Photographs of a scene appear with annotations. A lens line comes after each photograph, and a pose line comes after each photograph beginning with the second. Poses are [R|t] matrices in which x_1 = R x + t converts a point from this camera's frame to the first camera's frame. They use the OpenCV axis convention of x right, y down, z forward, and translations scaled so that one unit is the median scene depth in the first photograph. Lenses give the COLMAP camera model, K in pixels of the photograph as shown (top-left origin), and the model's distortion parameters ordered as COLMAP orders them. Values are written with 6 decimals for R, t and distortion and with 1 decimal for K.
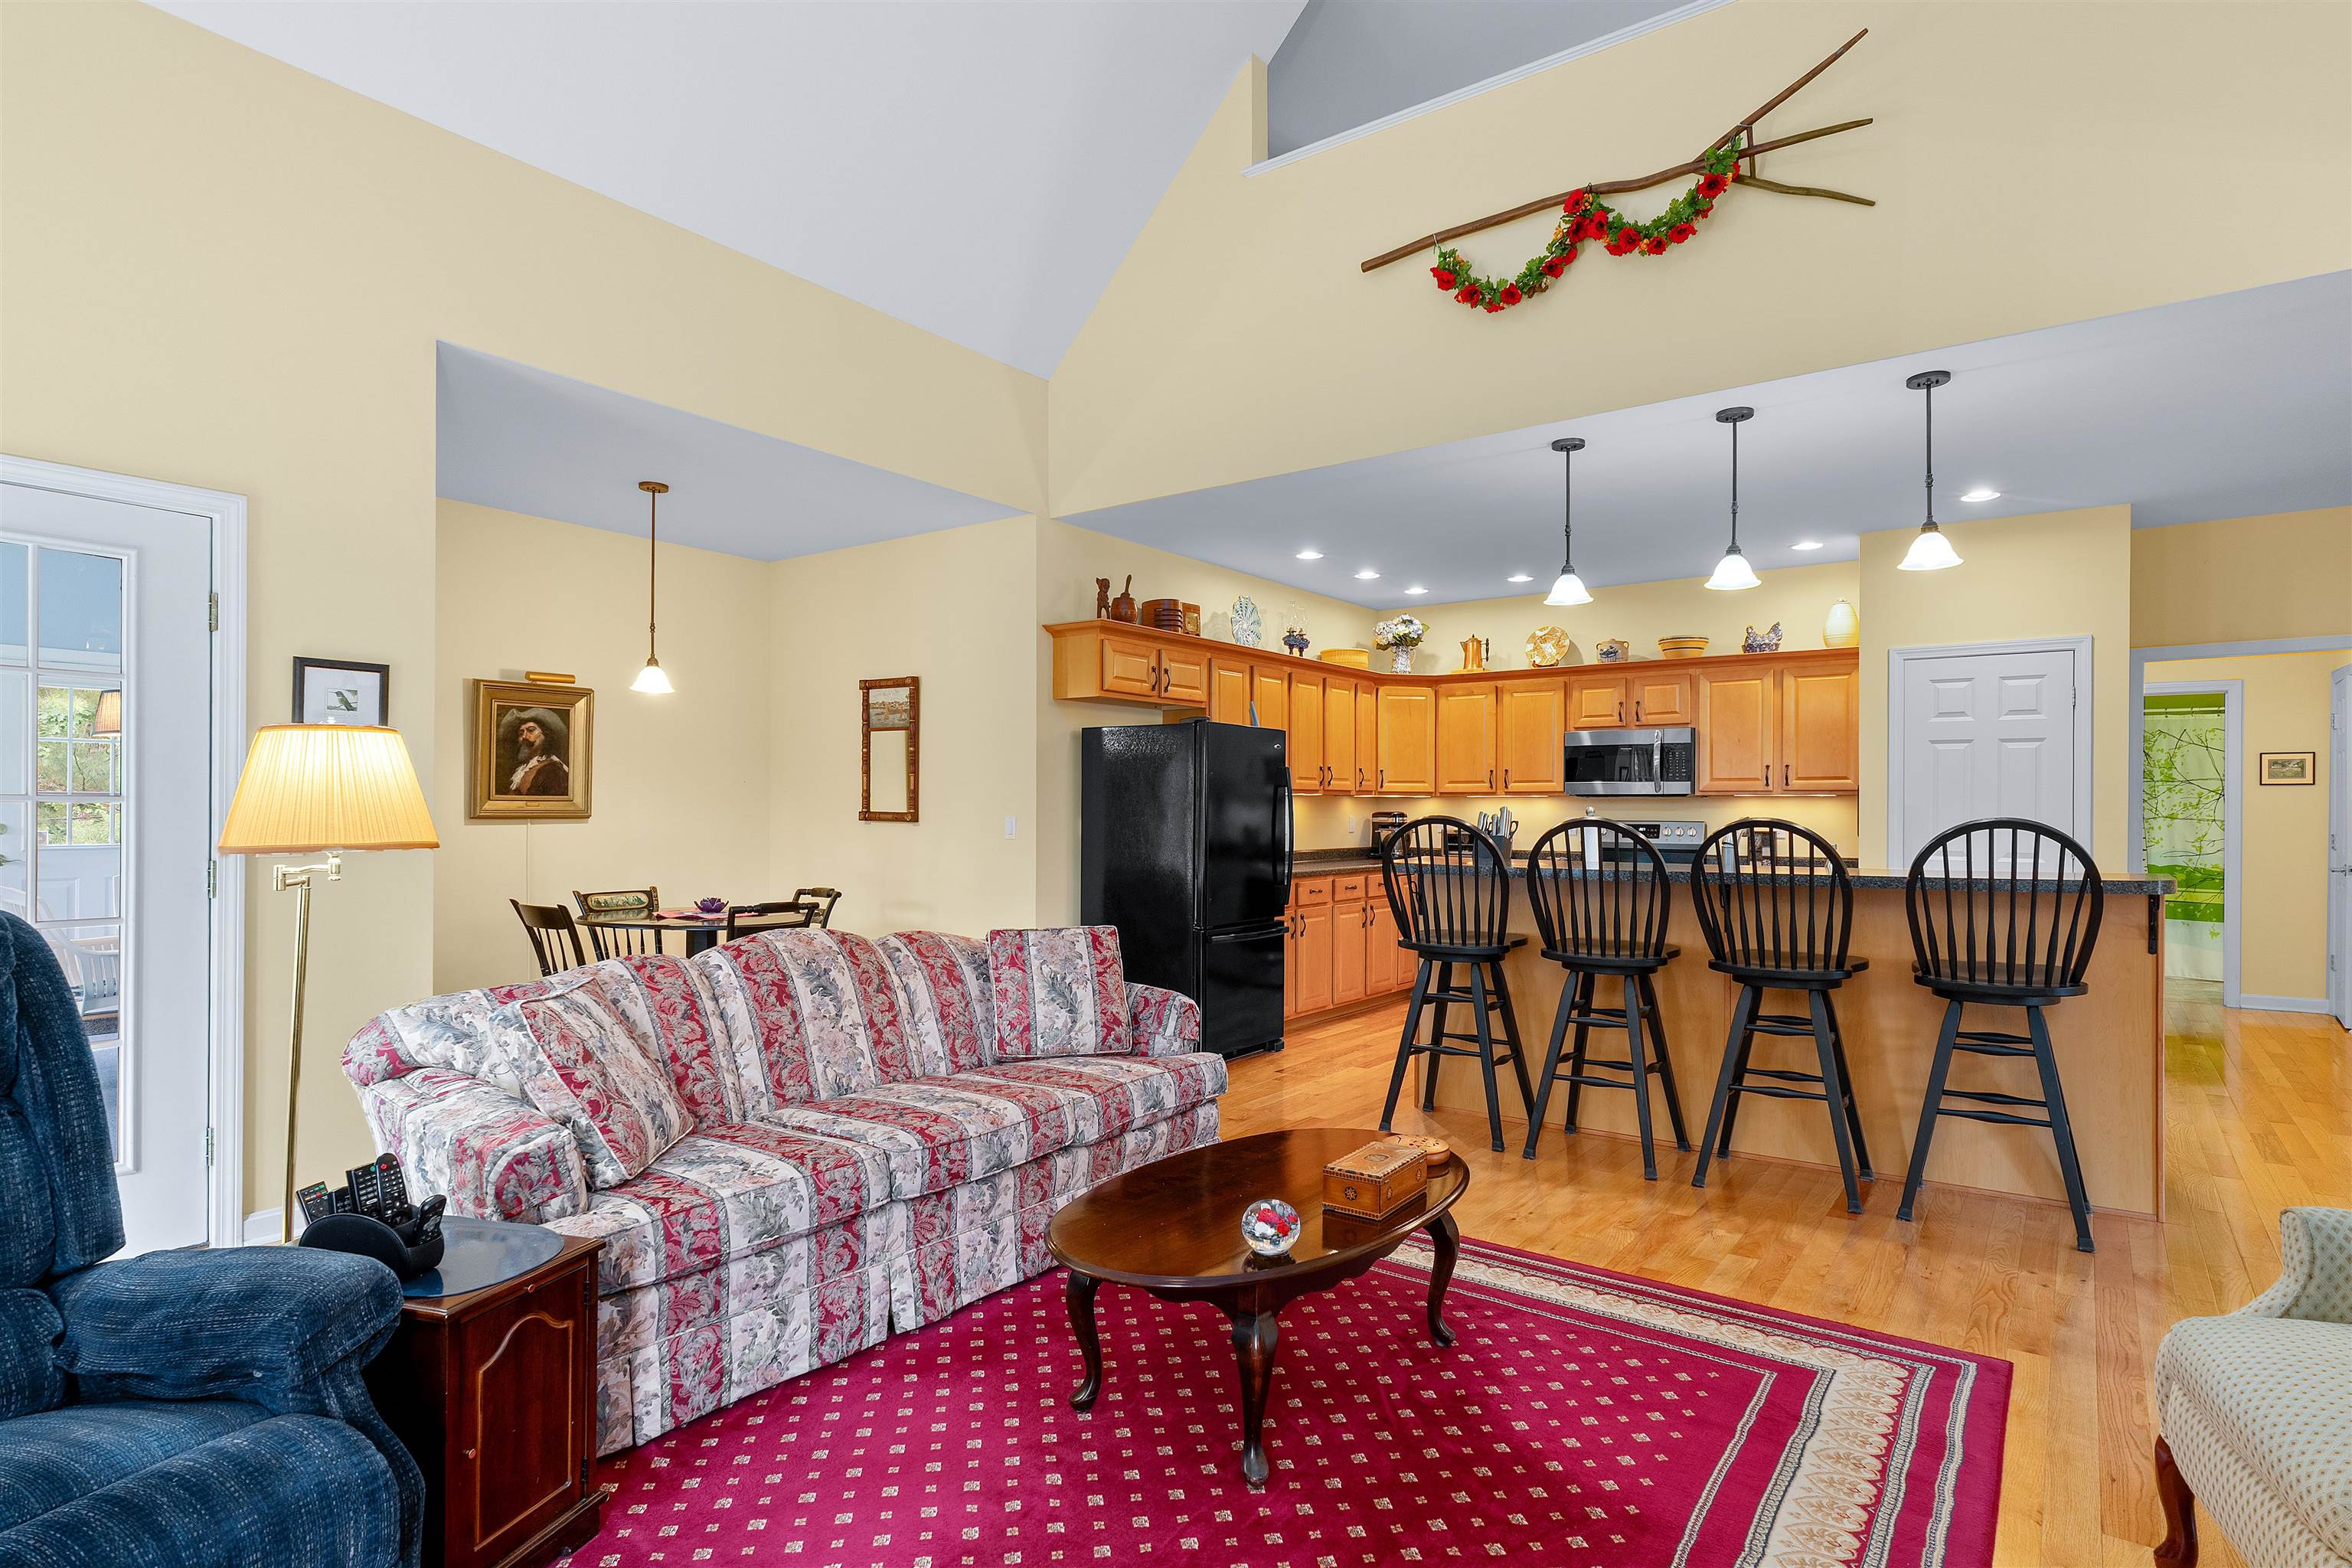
lens RADIAL K [[1212.5, 0, 1139.9], [0, 1212.5, 814.5], [0, 0, 1]] dist [-0.009425, 0.006036]
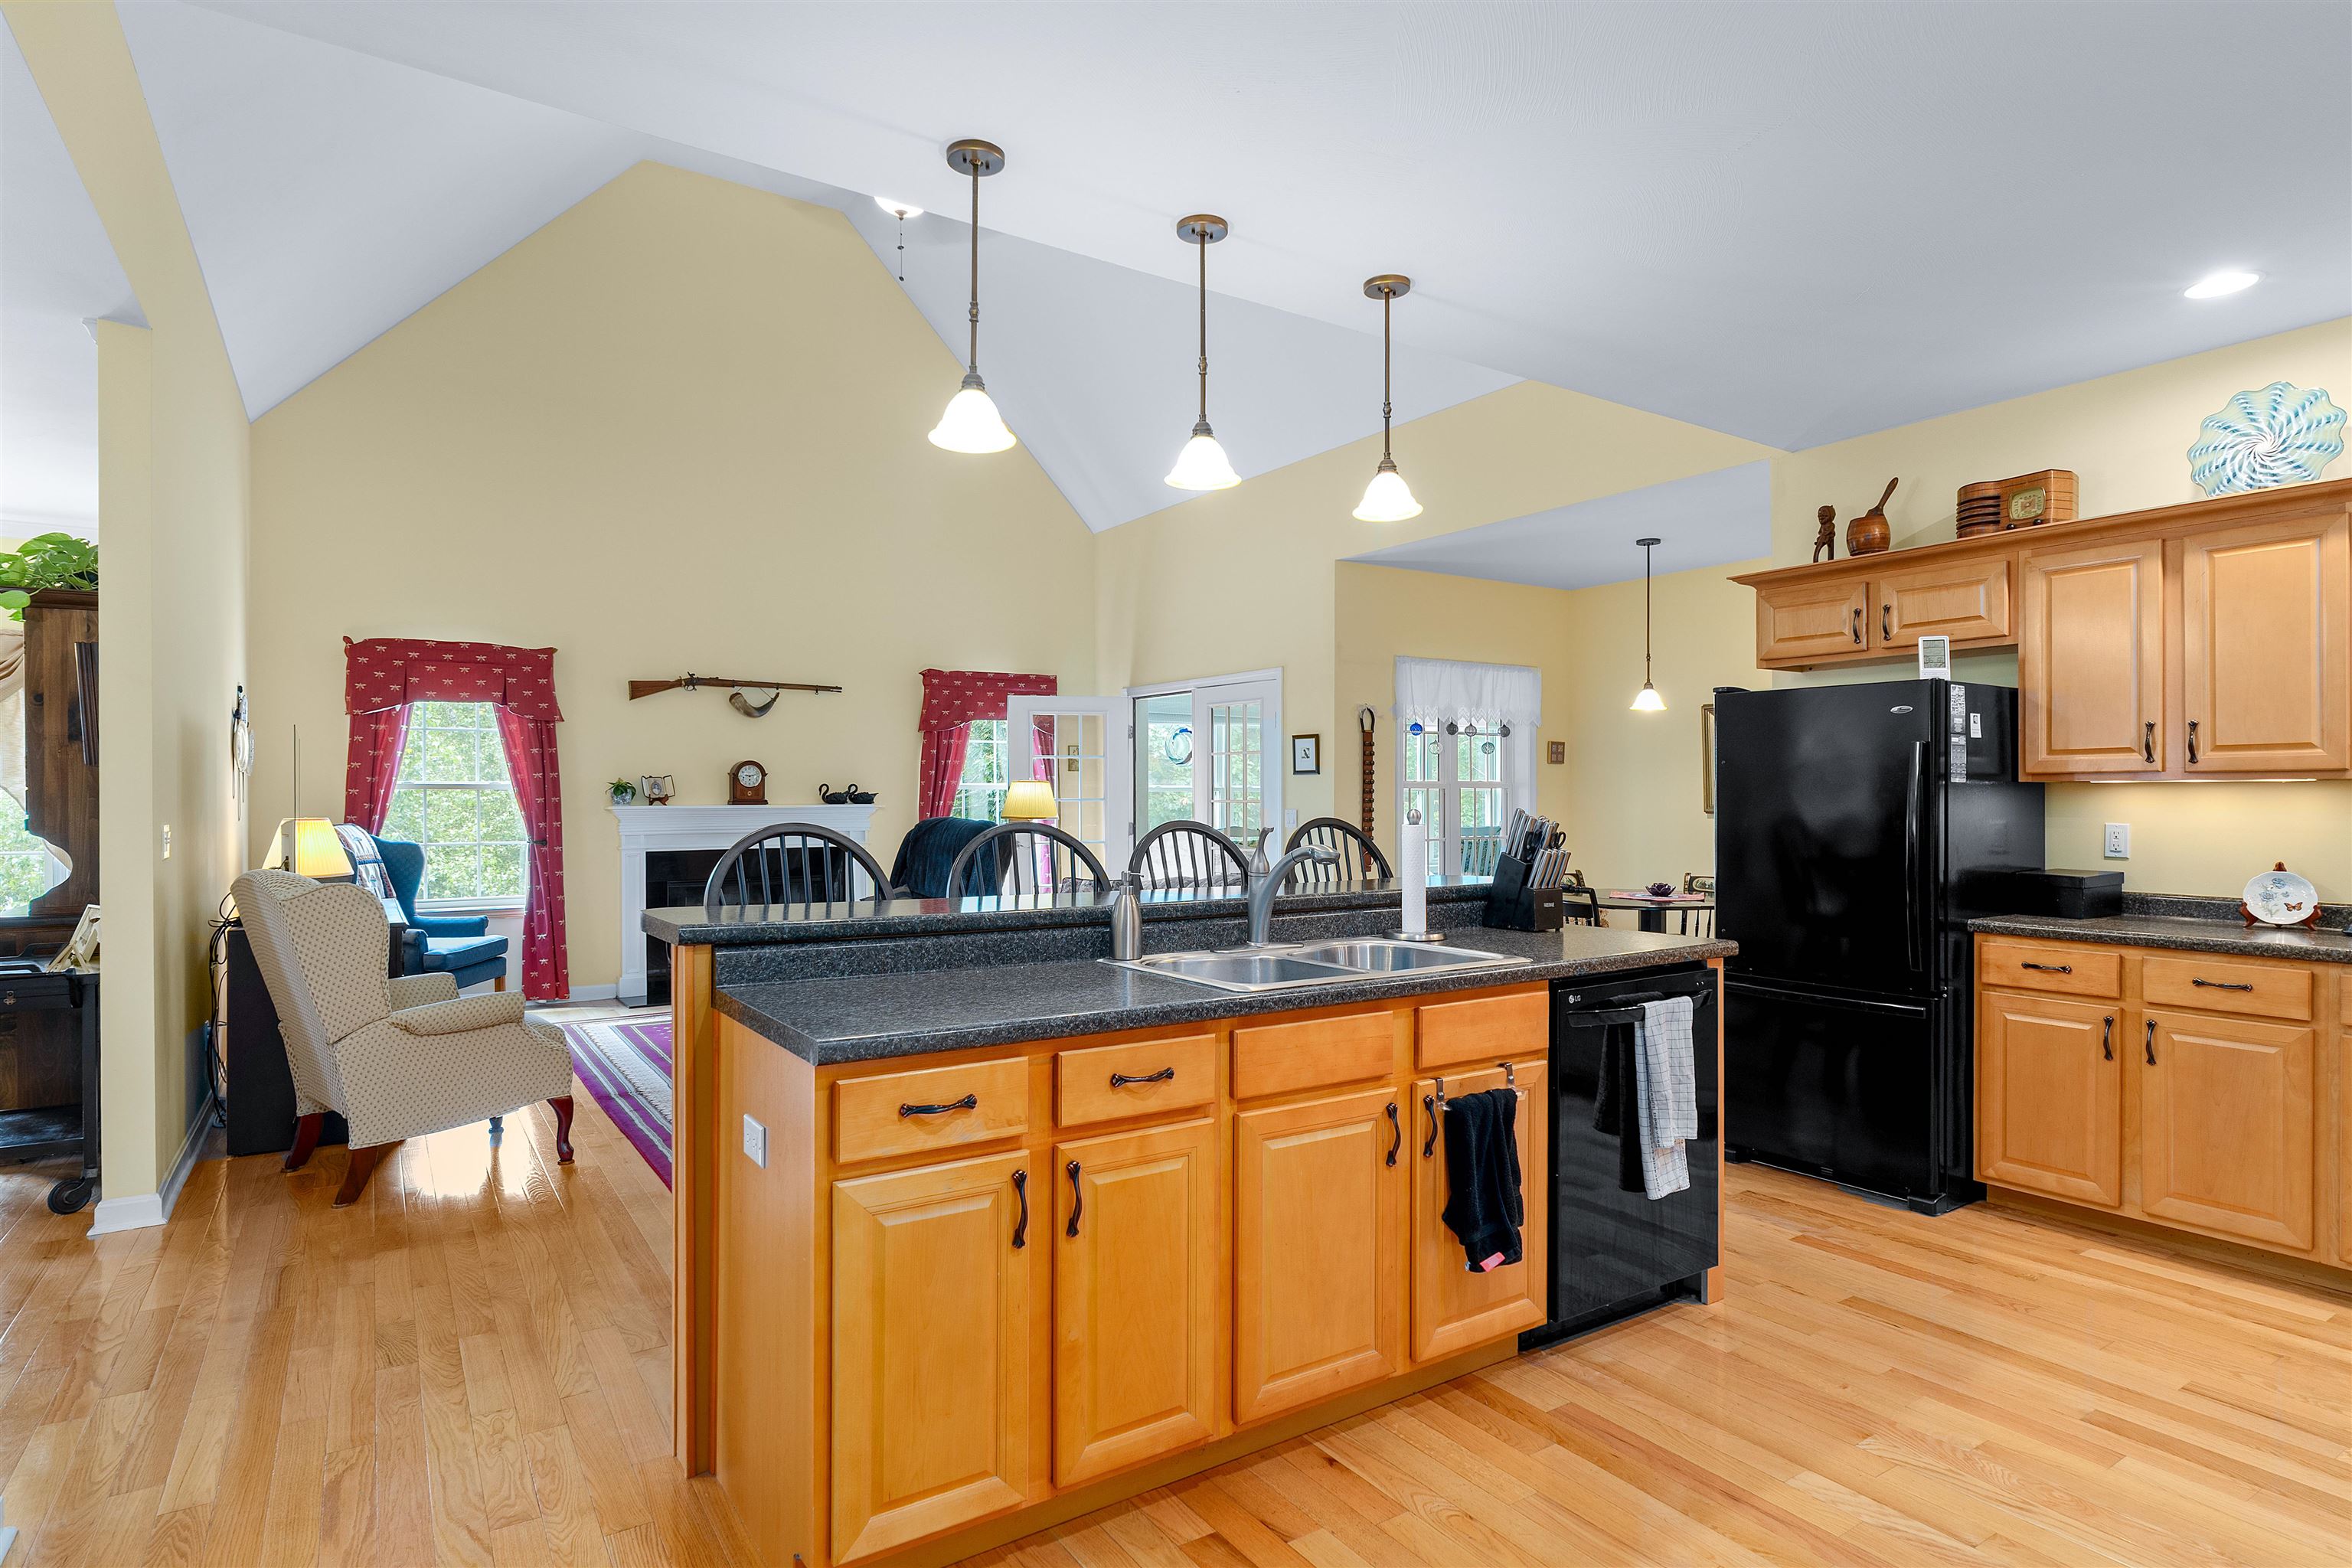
lens RADIAL K [[1212.5, 0, 1185.2], [0, 1212.5, 798.6], [0, 0, 1]] dist [-0.009425, 0.006036]
pose [[-0.314319, -0.001231, -0.949317, 0.797738], [-0.004668, 0.999989, 0.000249, -0.009473], [0.949306, 0.004509, -0.314321, 0.844251]]
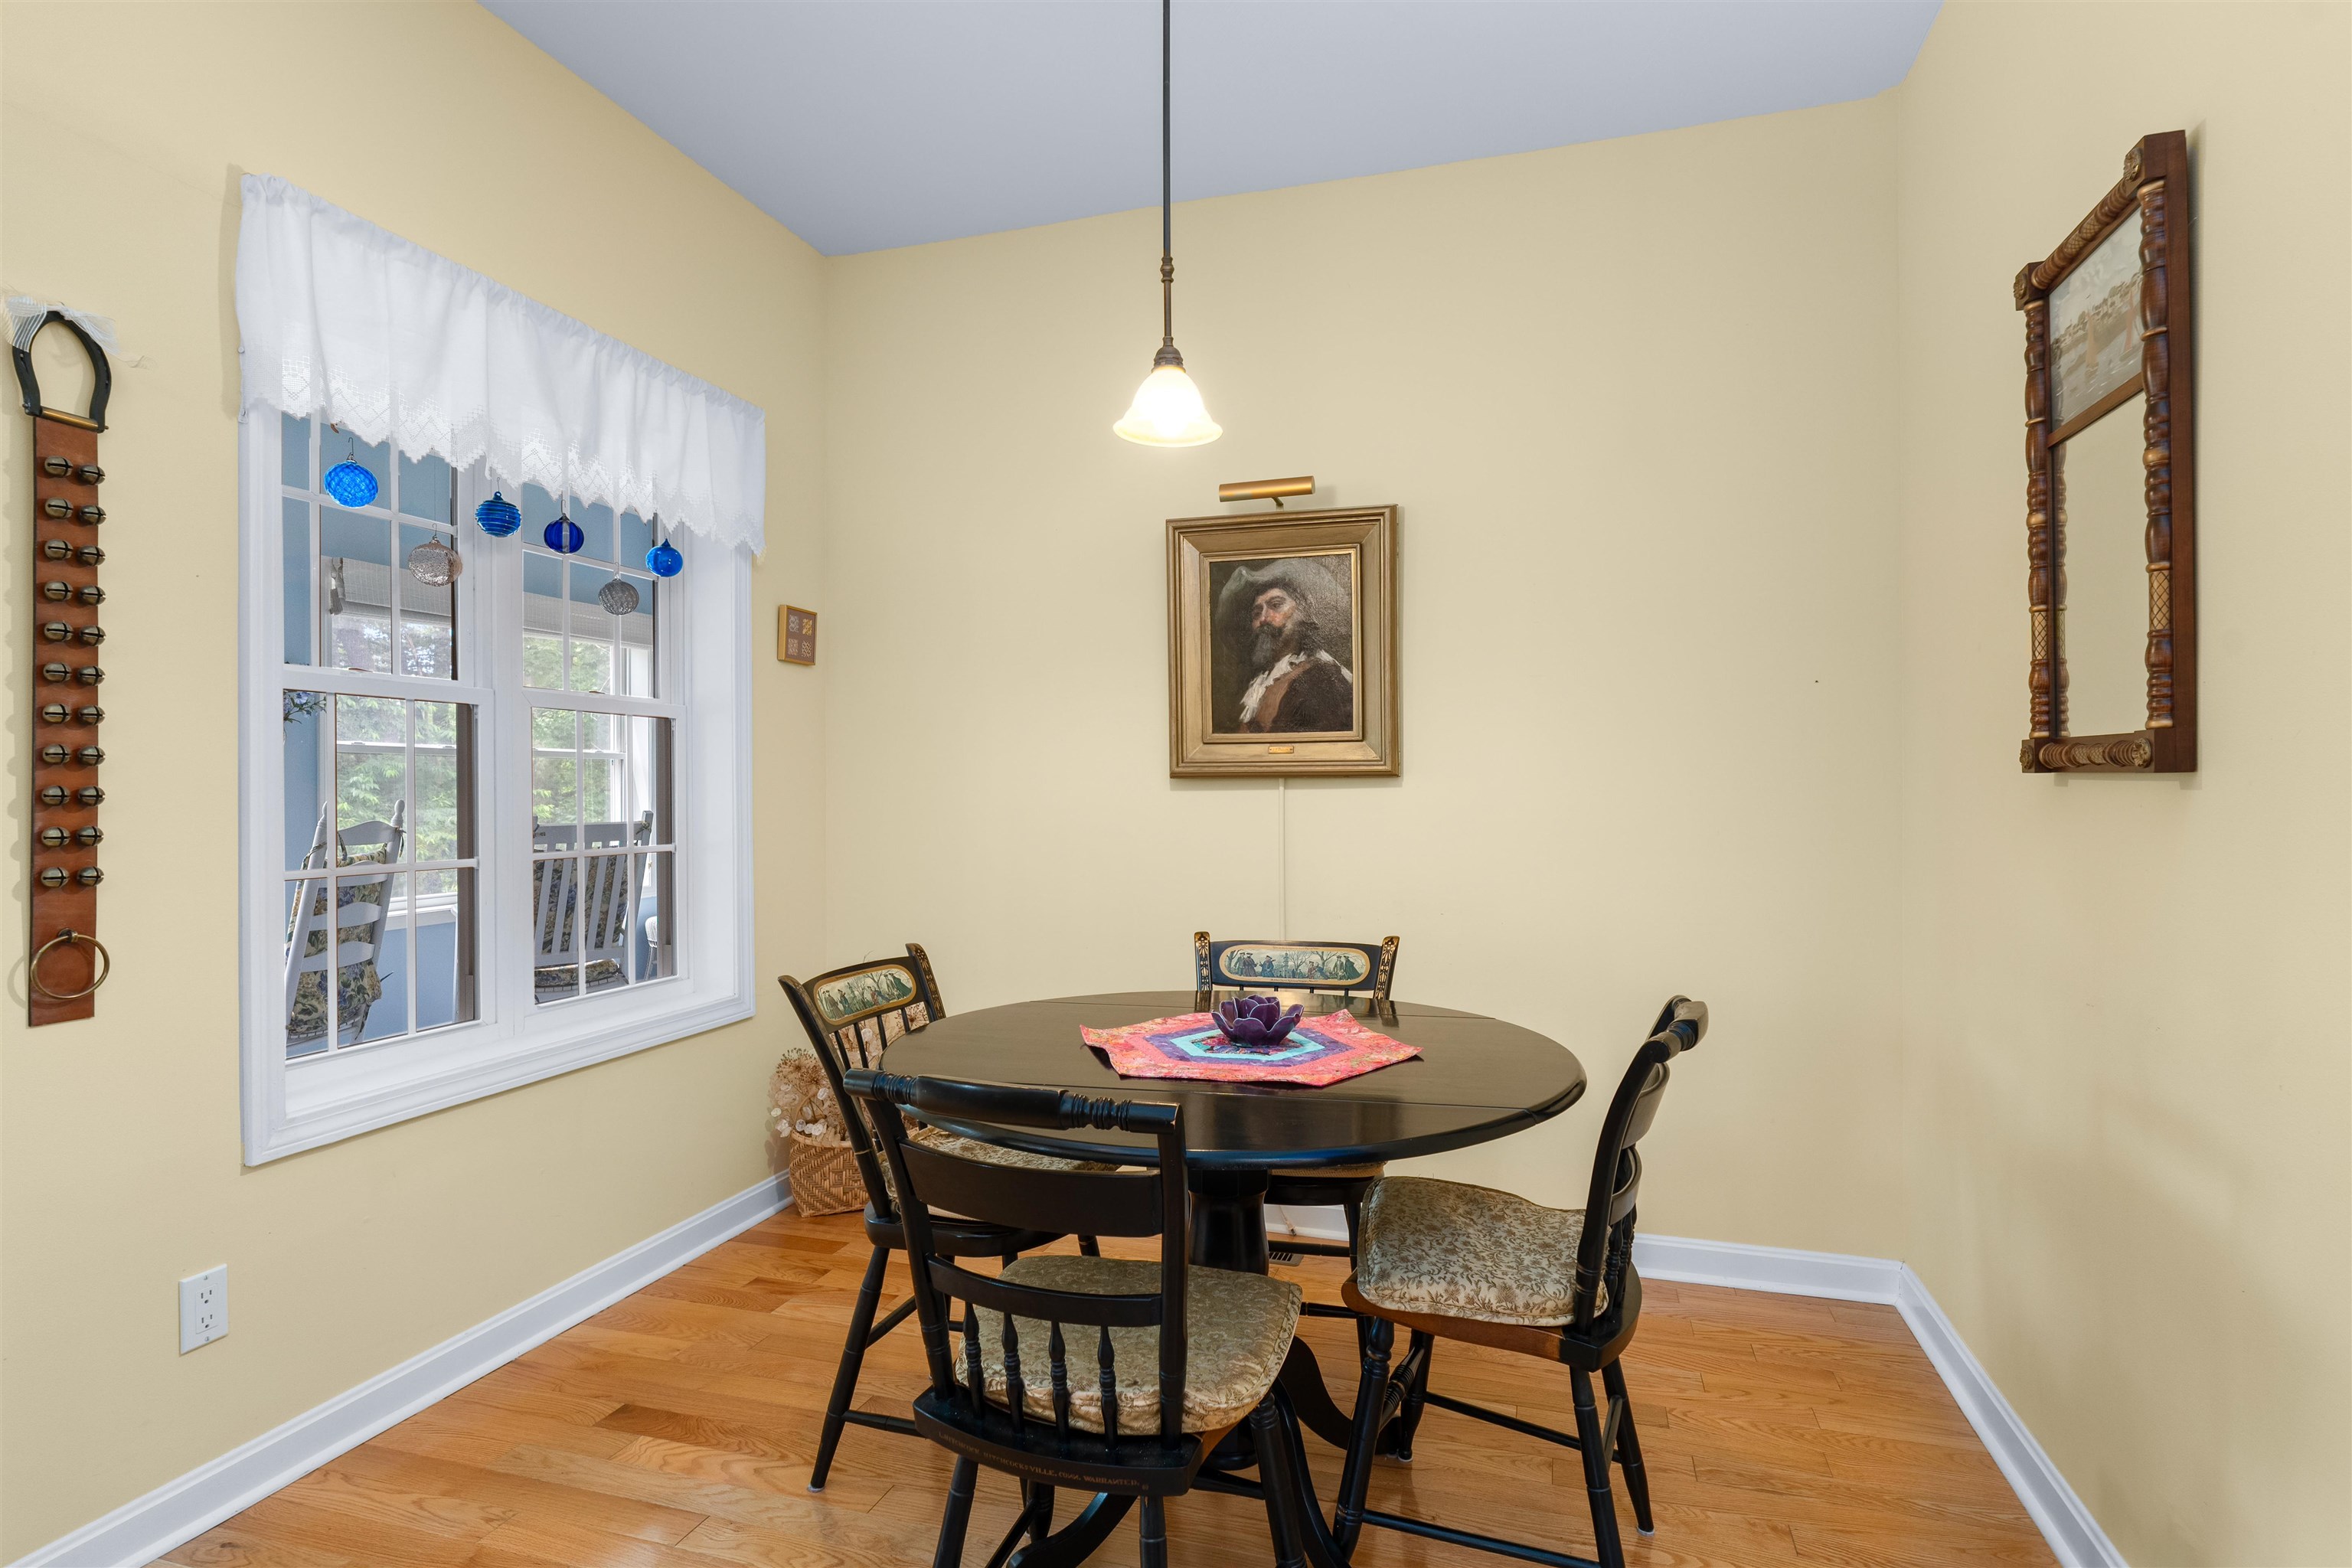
lens RADIAL K [[1212.5, 0, 1176.2], [0, 1212.5, 789.4], [0, 0, 1]] dist [-0.009425, 0.006036]
pose [[0.355876, -0.004849, -0.934520, -0.041488], [0.005110, 0.999982, -0.003243, 0.009767], [0.934519, -0.003621, 0.355895, 0.777107]]
